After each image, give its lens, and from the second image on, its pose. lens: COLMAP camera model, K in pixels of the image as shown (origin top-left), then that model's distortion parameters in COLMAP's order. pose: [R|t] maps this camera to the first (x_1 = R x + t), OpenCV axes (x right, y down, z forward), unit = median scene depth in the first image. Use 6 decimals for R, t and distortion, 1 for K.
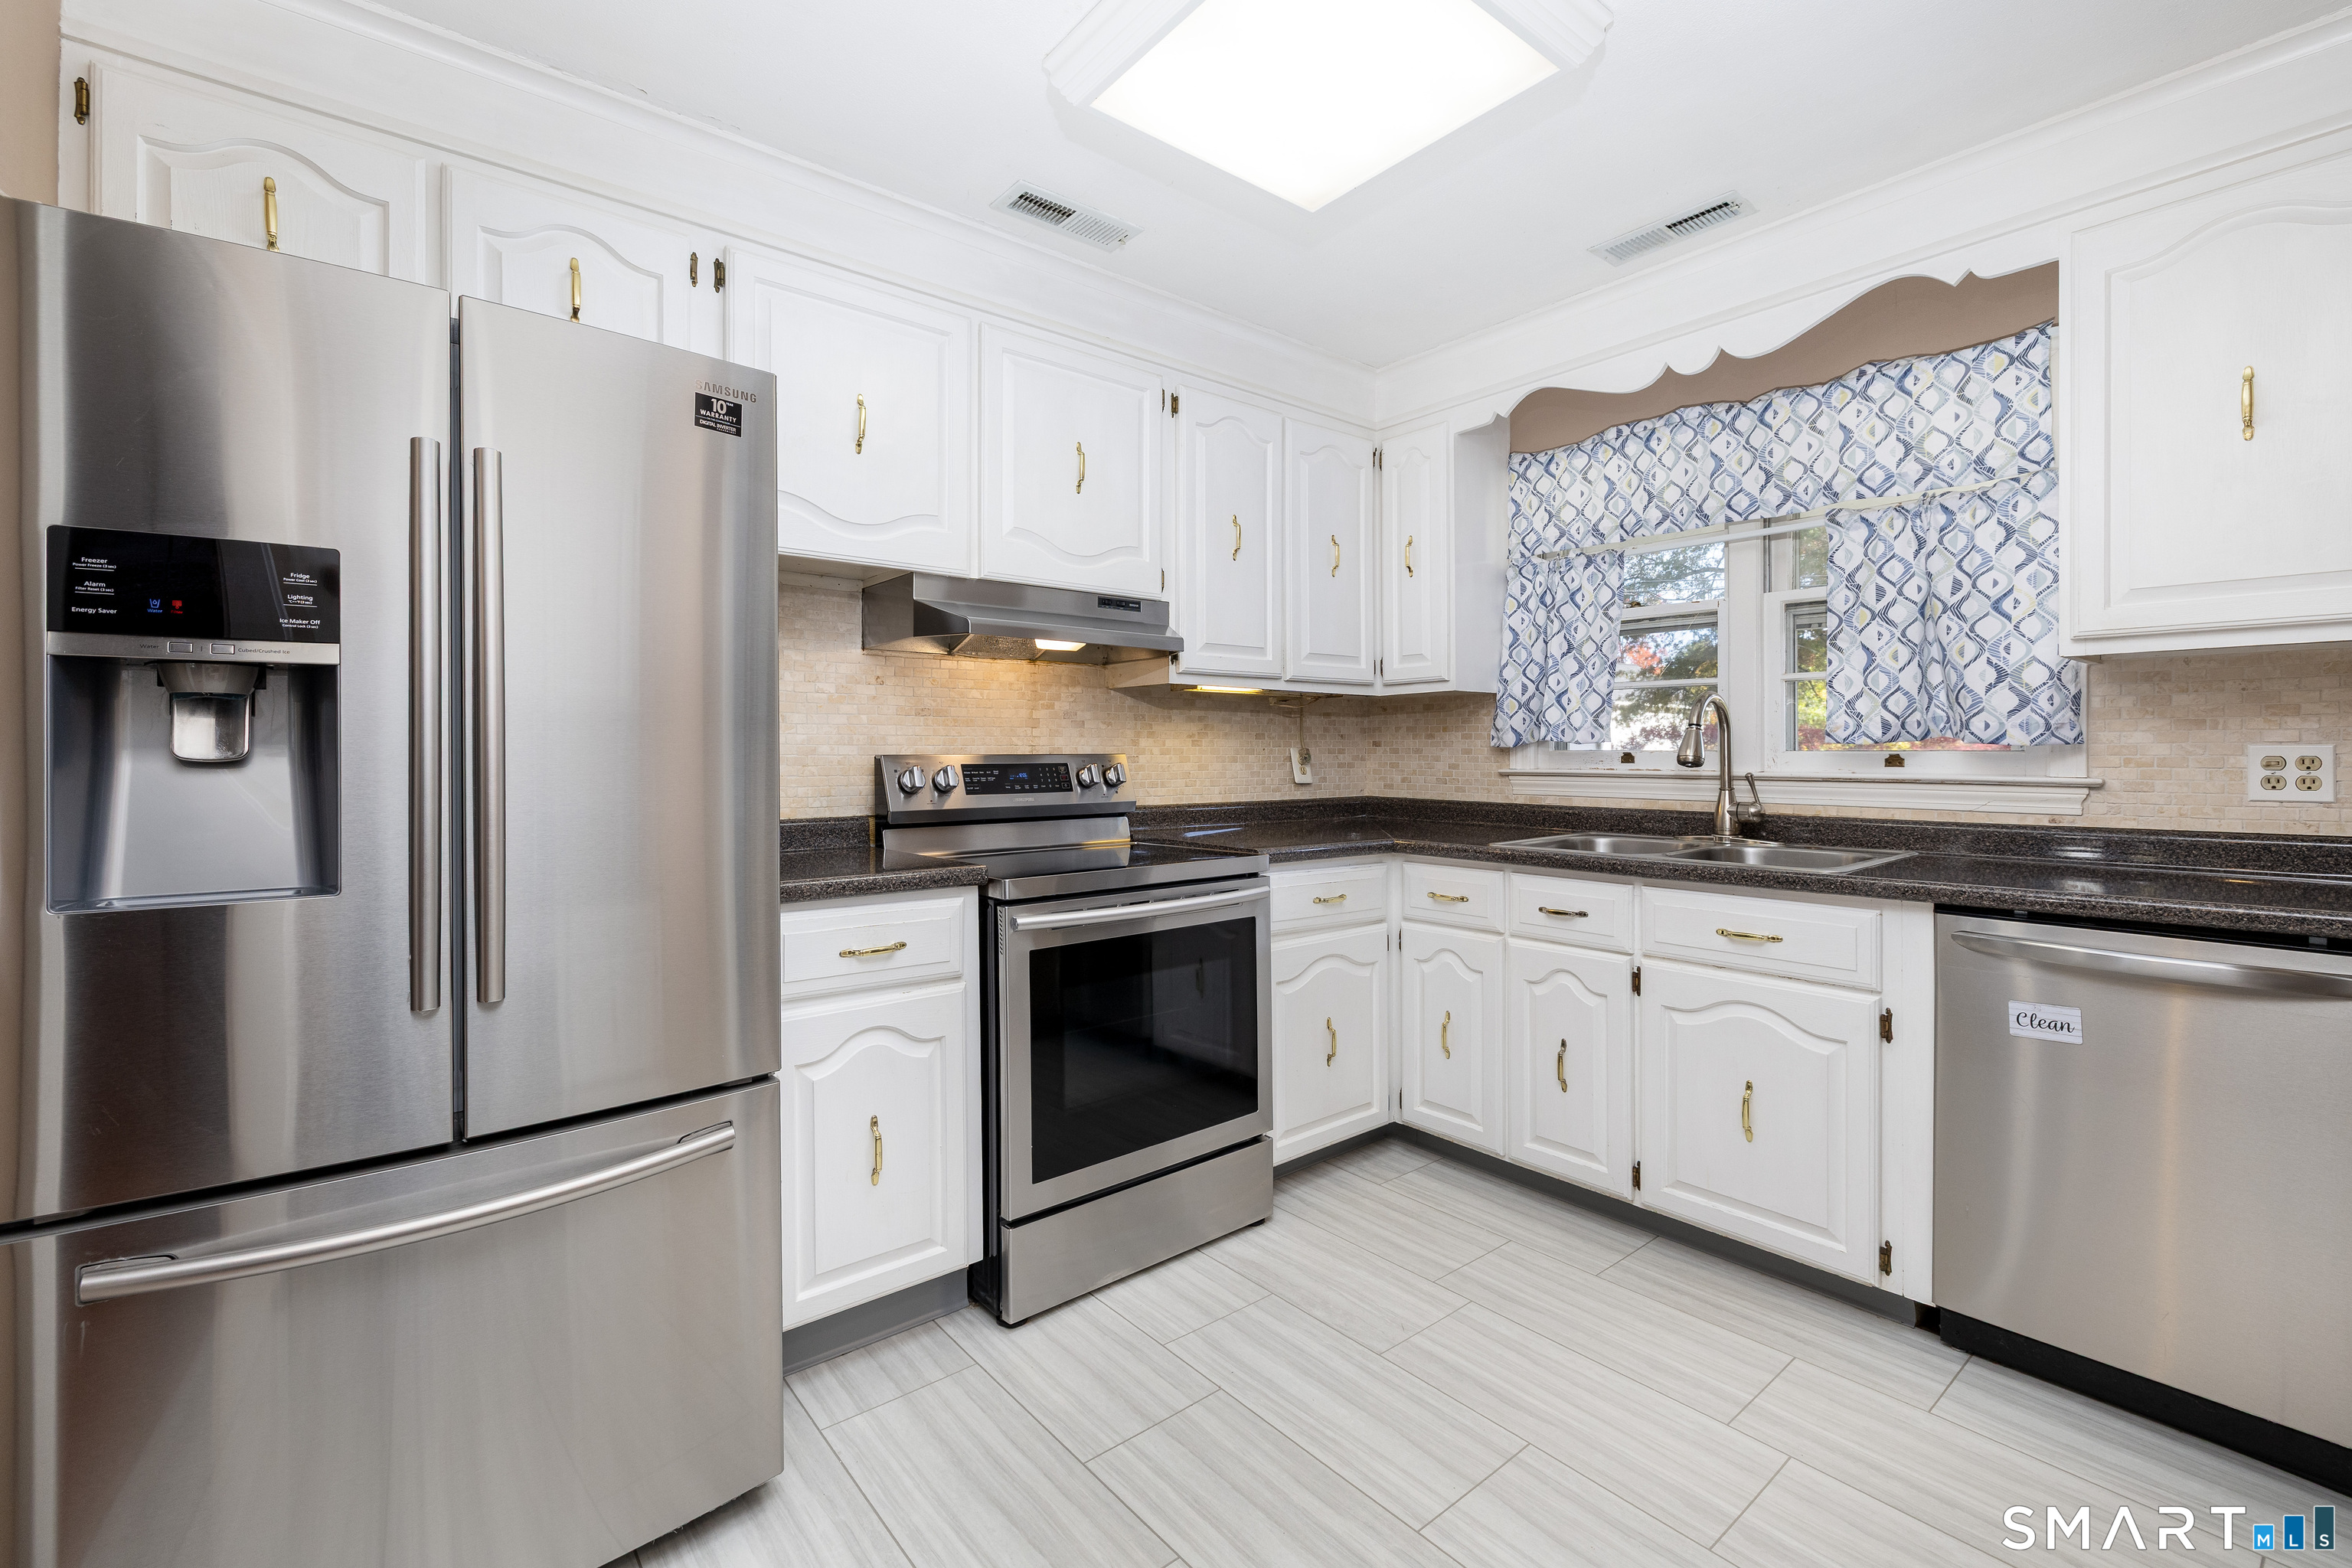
lens RADIAL K [[1017.9, 0, 1182.4], [0, 1017.9, 756.7], [0, 0, 1]] dist [-0.003072, -0.000499]
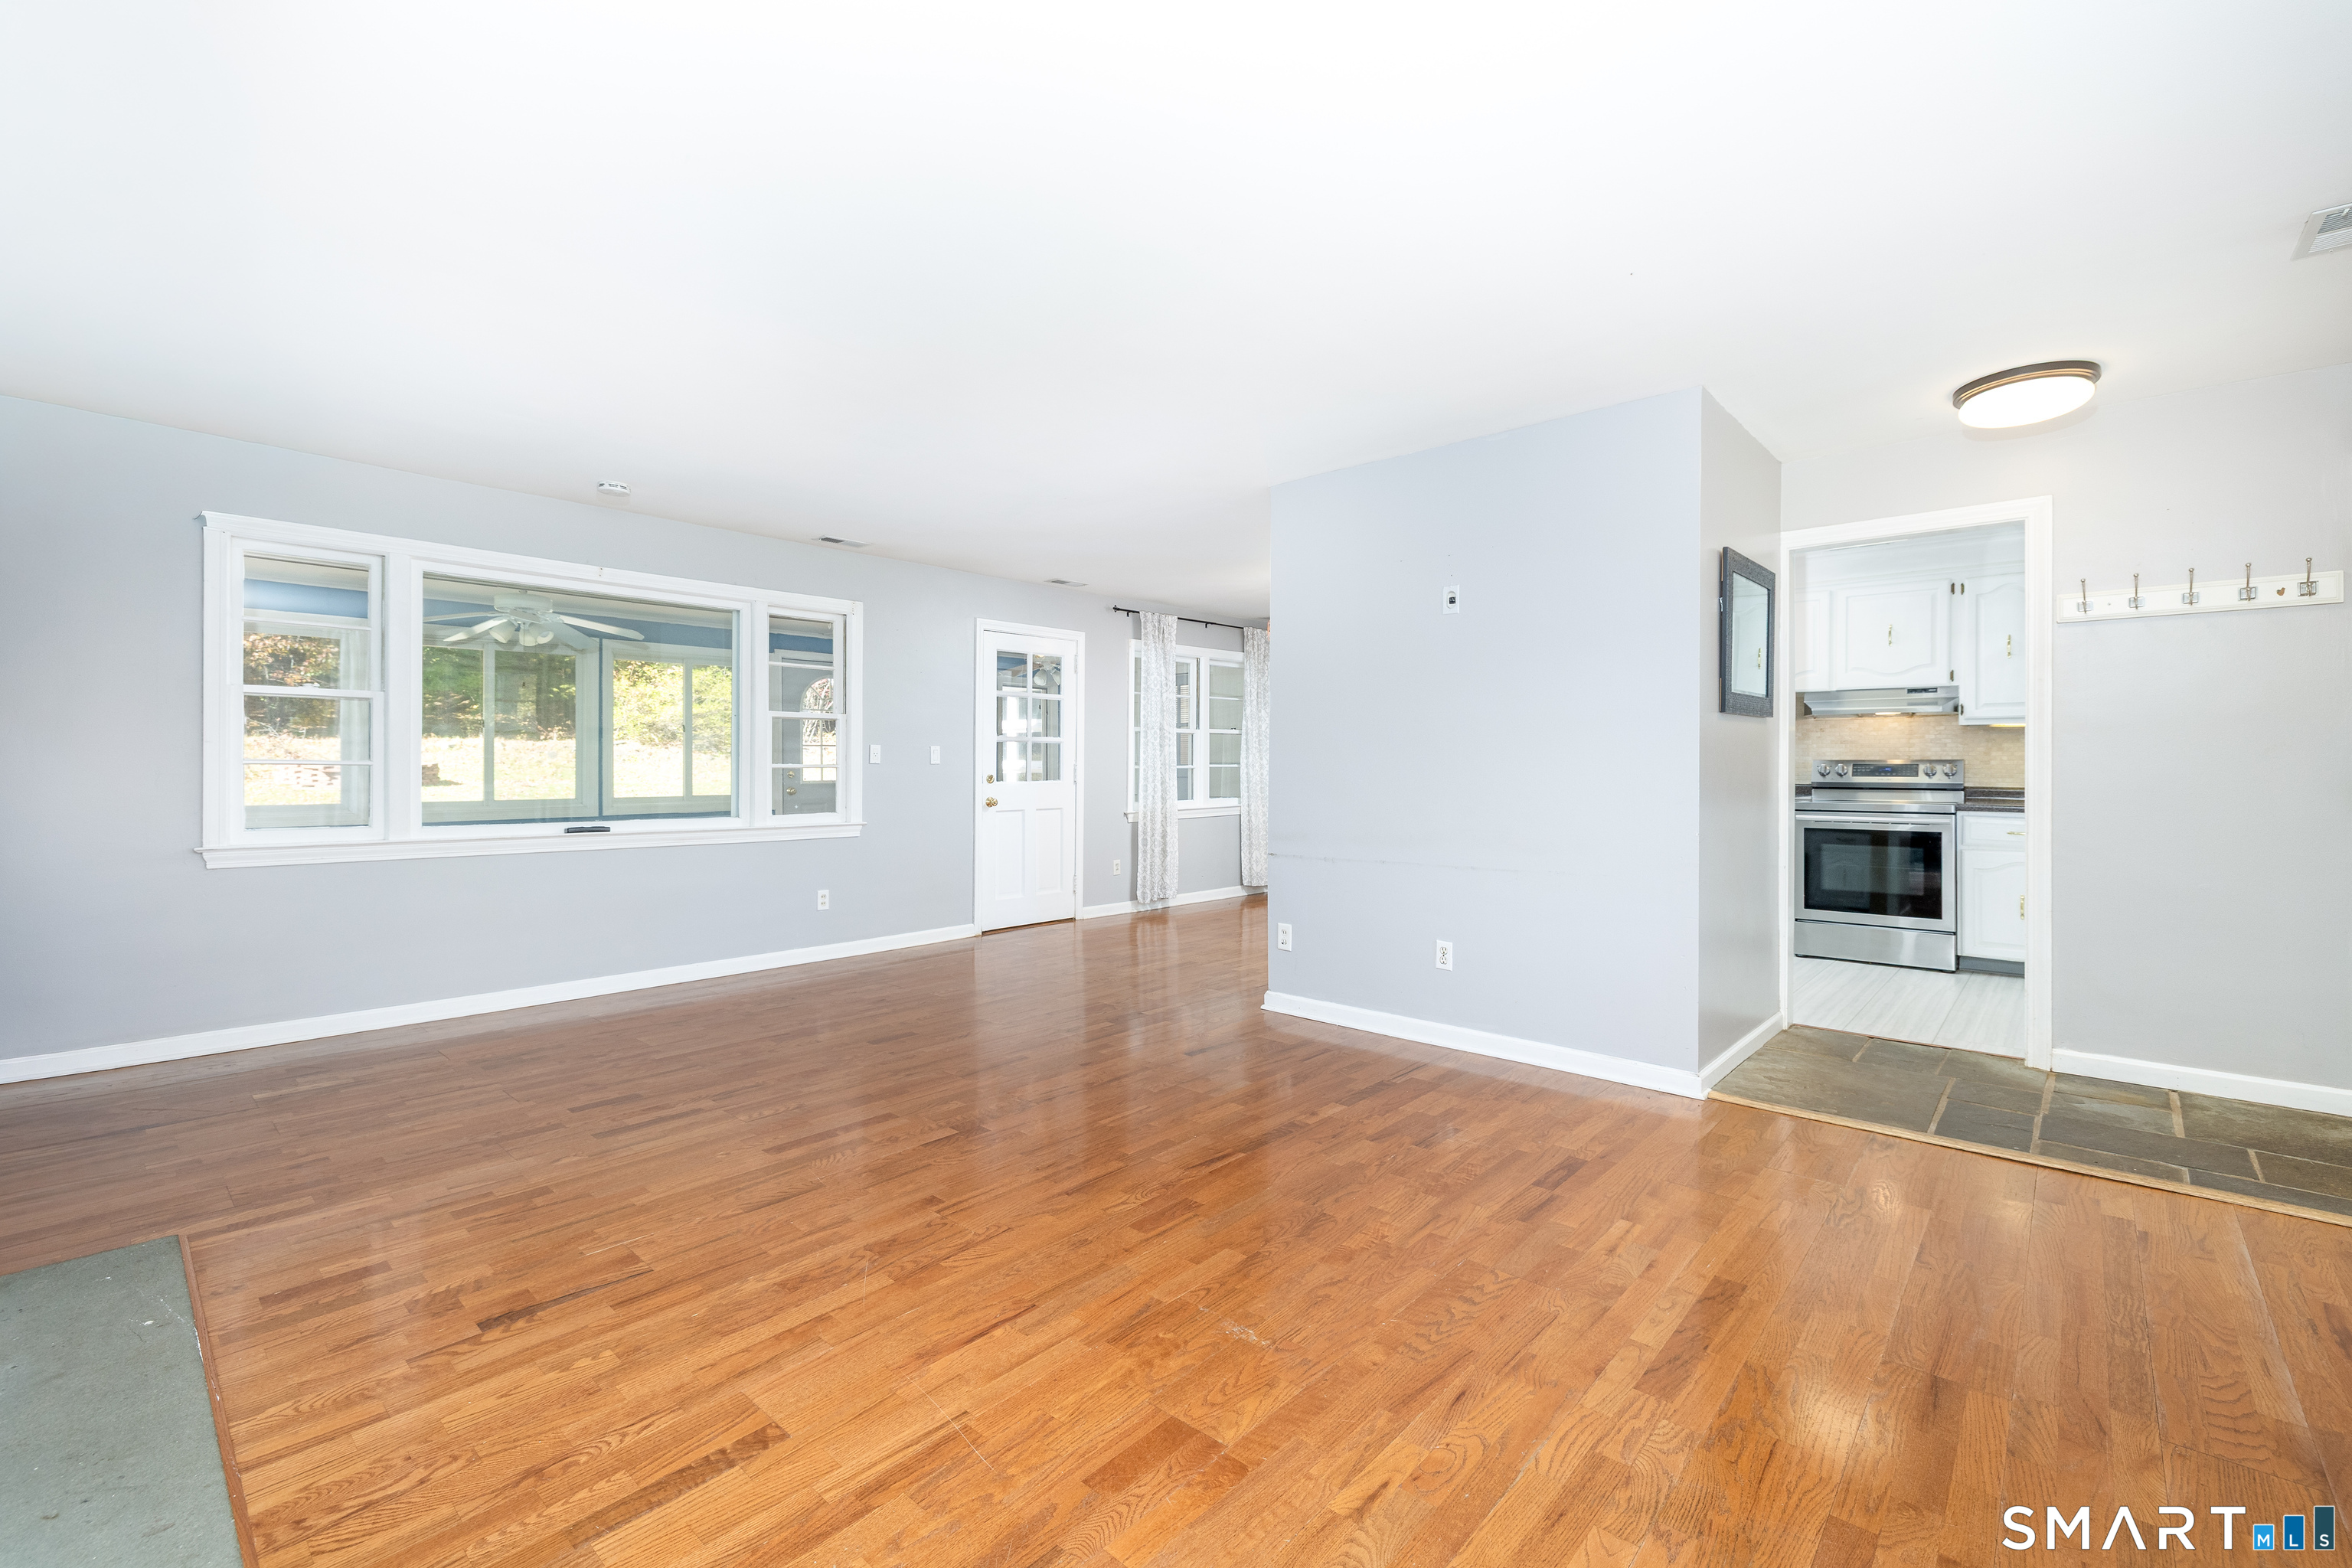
lens RADIAL K [[1000.3, 0, 1181.6], [0, 1000.3, 766.4], [0, 0, 1]] dist [0.000188, 0.000088]
pose [[0.150179, 0.007636, -0.988629, 1.672593], [-0.005197, 0.999962, 0.006934, 0.005615], [0.988645, 0.004096, 0.150213, -0.814032]]
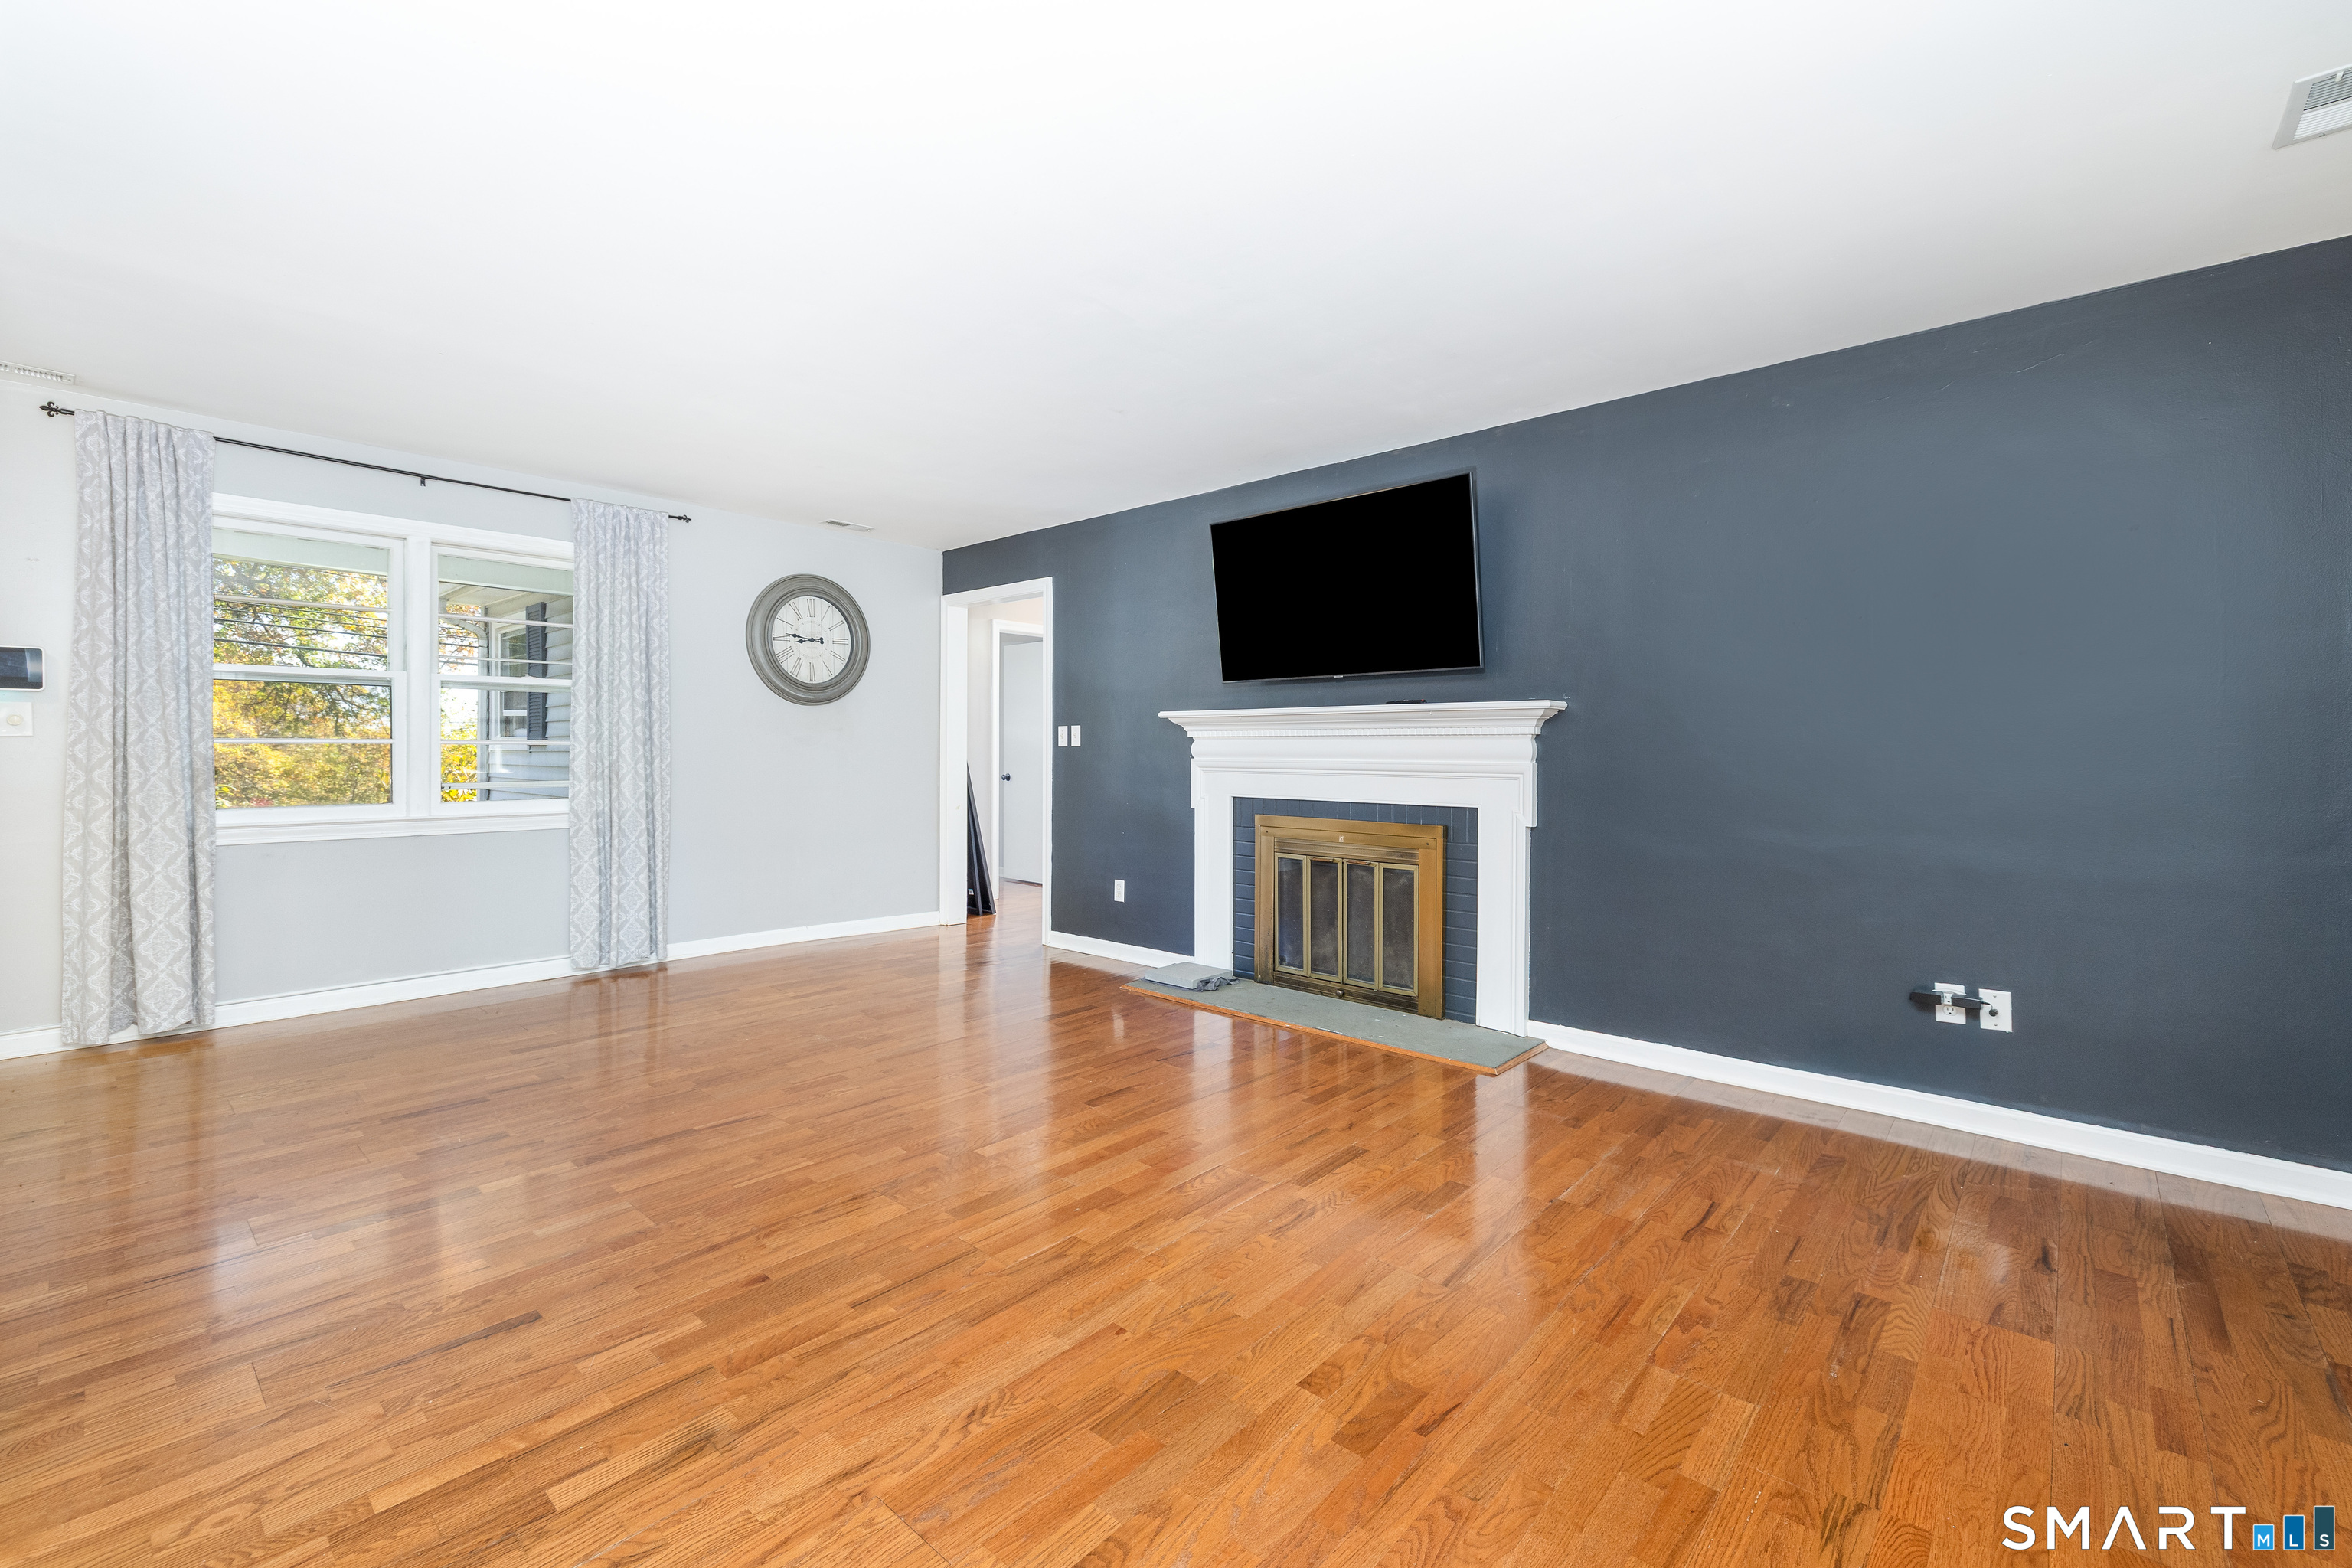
lens RADIAL K [[1020.8, 0, 1172.0], [0, 1020.8, 747.0], [0, 0, 1]] dist [0.003104, 0.000530]
pose [[-0.147383, 0.007927, 0.989048, -6.622690], [0.002677, 0.999967, -0.007615, 0.059664], [-0.989076, 0.001525, -0.147400, -1.274781]]
